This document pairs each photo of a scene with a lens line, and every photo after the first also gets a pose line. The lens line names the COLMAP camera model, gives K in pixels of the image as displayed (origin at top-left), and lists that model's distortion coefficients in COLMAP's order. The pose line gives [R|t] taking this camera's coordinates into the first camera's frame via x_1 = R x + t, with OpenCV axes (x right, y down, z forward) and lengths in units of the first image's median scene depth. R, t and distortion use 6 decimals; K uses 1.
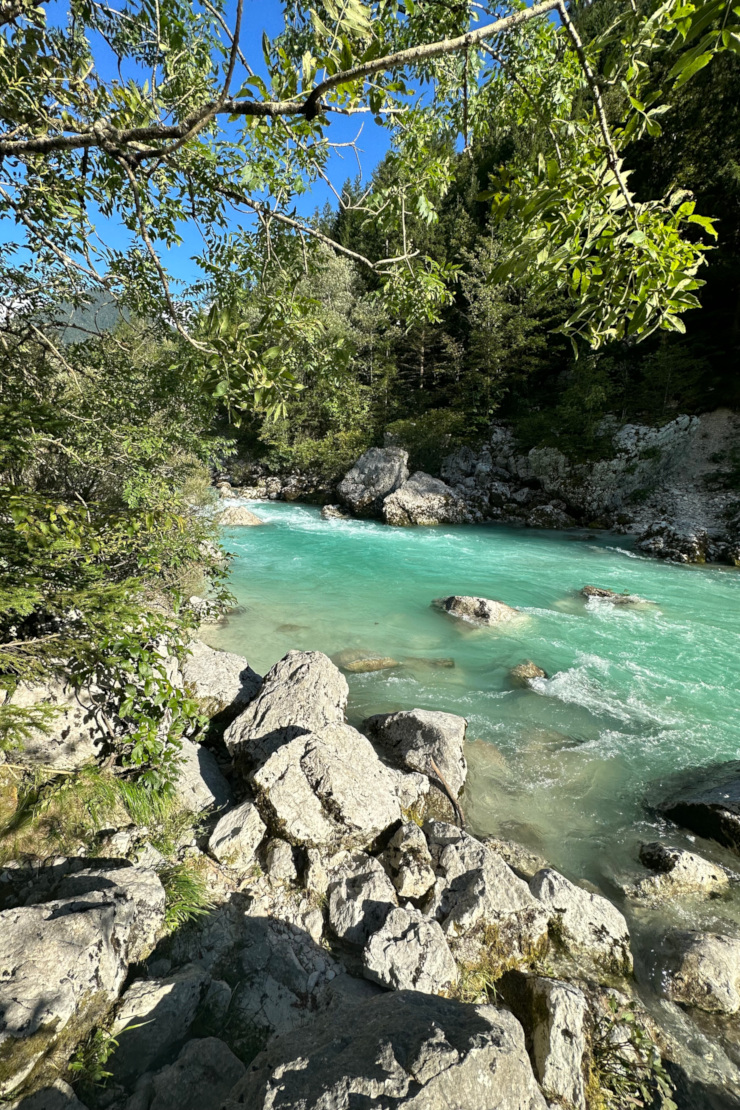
lens RADIAL K [[409.8, 0, 366.7], [0, 409.8, 557.7], [0, 0, 1]] dist [0.010052, 0.000051]
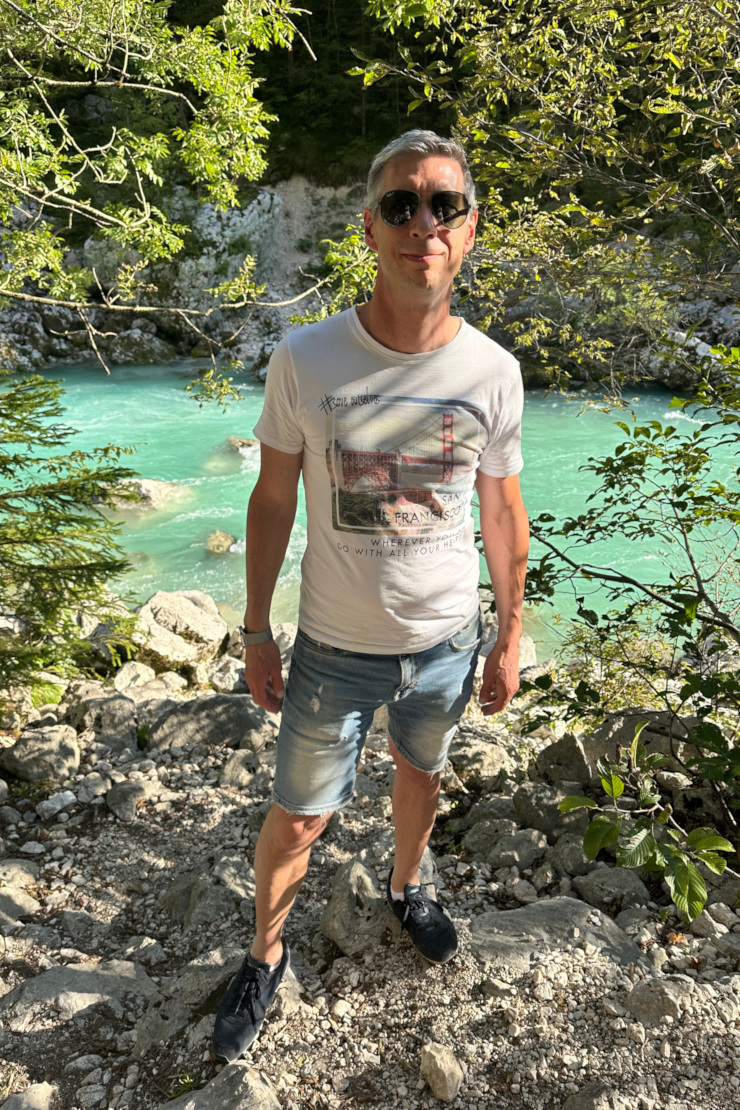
lens RADIAL K [[763.4, 0, 370.5], [0, 763.4, 555.4], [0, 0, 1]] dist [0.000841, 0.000061]
pose [[0.702888, -0.292500, 0.648377, -0.223610], [0.152742, 0.952340, 0.264043, -0.045128], [-0.694708, -0.086558, 0.714065, -0.224847]]
